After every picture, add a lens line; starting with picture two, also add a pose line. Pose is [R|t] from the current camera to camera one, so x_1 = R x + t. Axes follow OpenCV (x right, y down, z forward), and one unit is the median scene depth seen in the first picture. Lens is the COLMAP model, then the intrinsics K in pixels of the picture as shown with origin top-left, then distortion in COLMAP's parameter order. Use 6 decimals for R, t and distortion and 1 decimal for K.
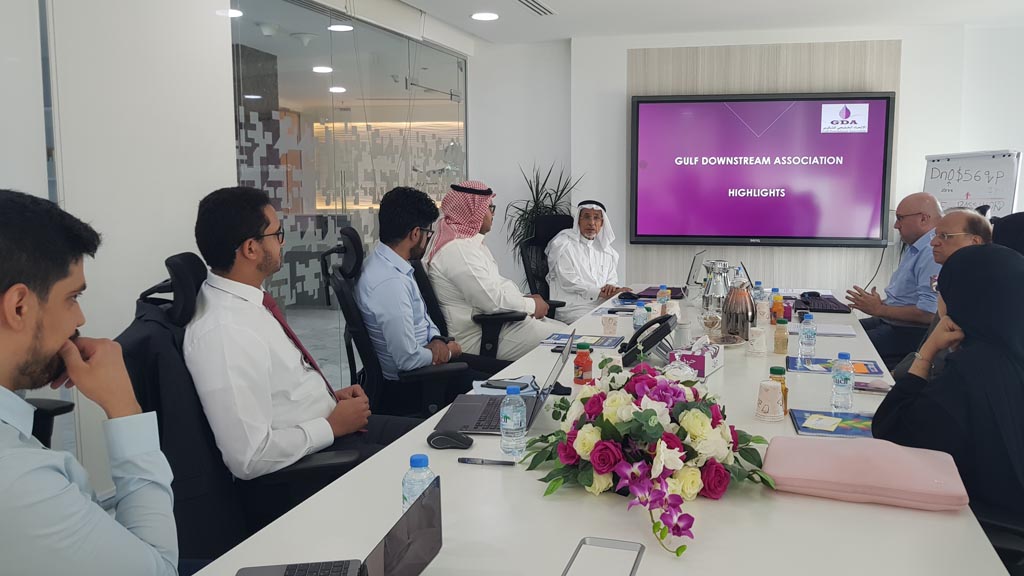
lens RADIAL K [[807.8, 0, 523.5], [0, 807.8, 281.4], [0, 0, 1]] dist [-0.000131, -0.016667]
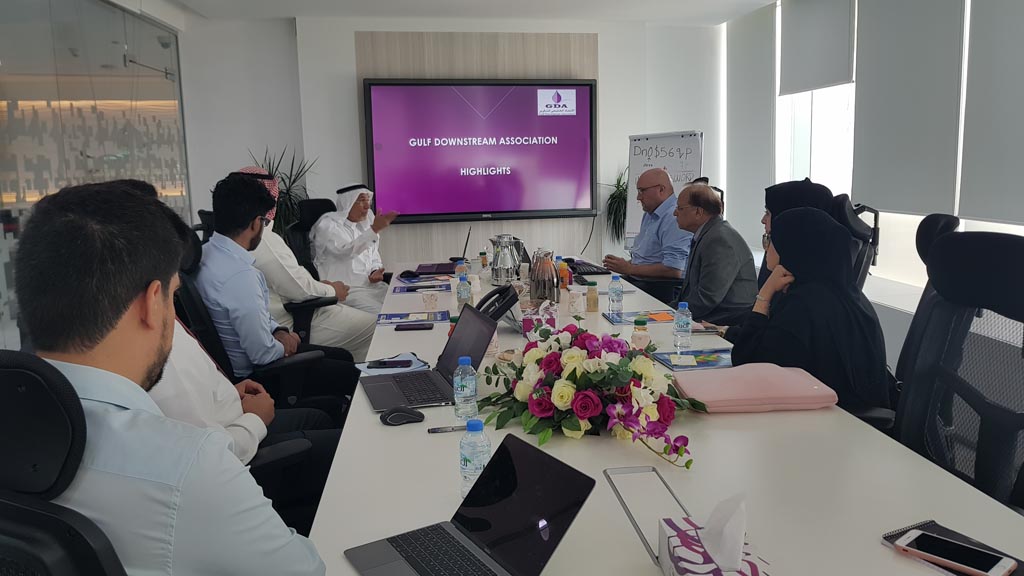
lens RADIAL K [[807.8, 0, 515.0], [0, 807.8, 284.4], [0, 0, 1]] dist [-0.000131, -0.016667]
pose [[0.917403, -0.079629, 0.389911, -0.123415], [0.068195, 0.996740, 0.043106, -0.003571], [-0.392073, -0.012955, 0.919843, -0.008825]]
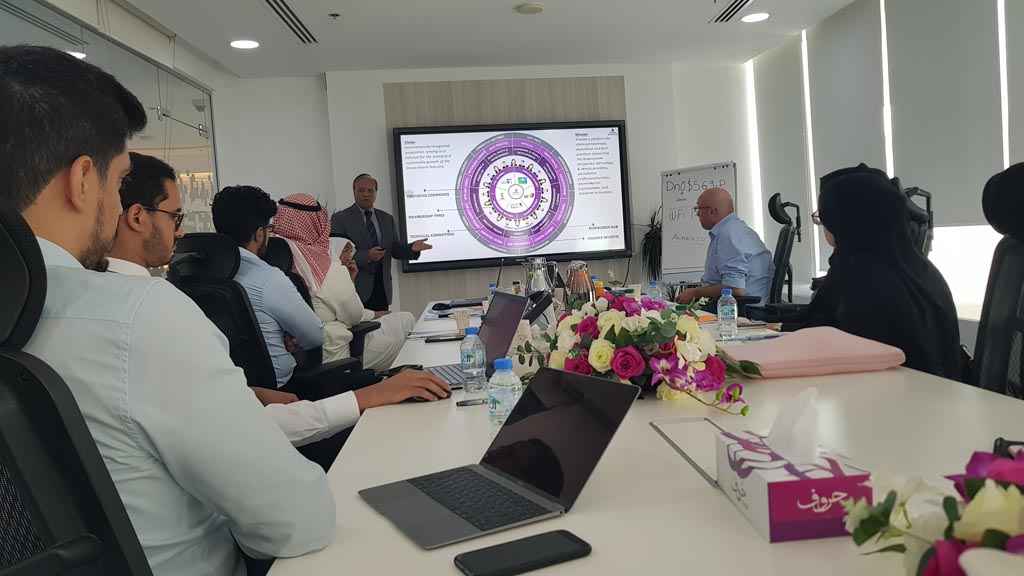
lens RADIAL K [[807.8, 0, 519.5], [0, 807.8, 282.0], [0, 0, 1]] dist [-0.000131, -0.016667]
pose [[0.929662, -0.079067, 0.359829, -0.115389], [0.106468, 0.992684, -0.056946, 0.044894], [-0.352694, 0.091250, 0.931279, 0.013458]]
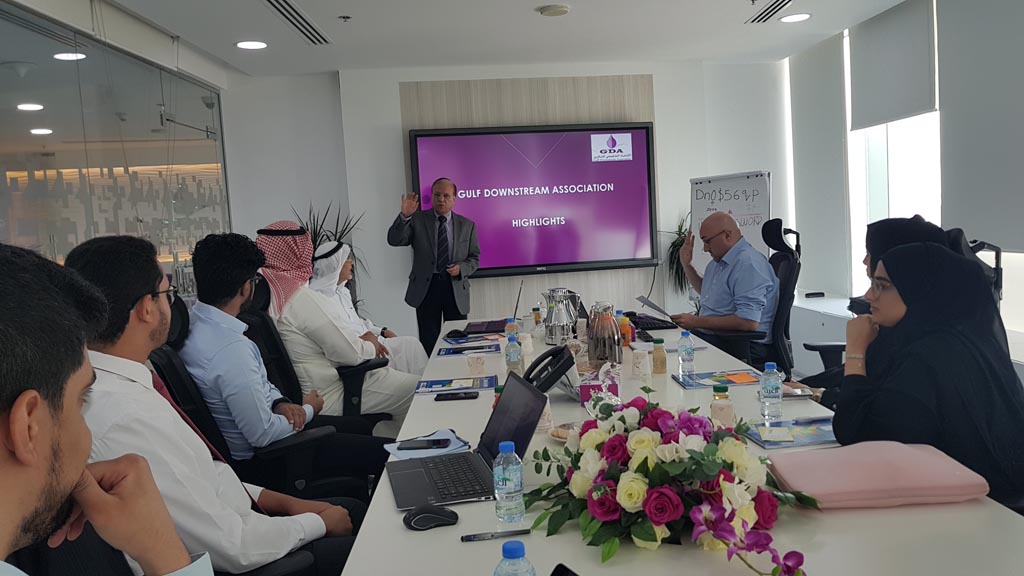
lens RADIAL K [[807.8, 0, 525.7], [0, 807.8, 293.1], [0, 0, 1]] dist [-0.000131, -0.016667]
pose [[0.937196, -0.084040, 0.338528, -0.092578], [0.095372, 0.995297, -0.016947, -0.004804], [-0.335512, 0.048169, 0.940804, 0.055176]]
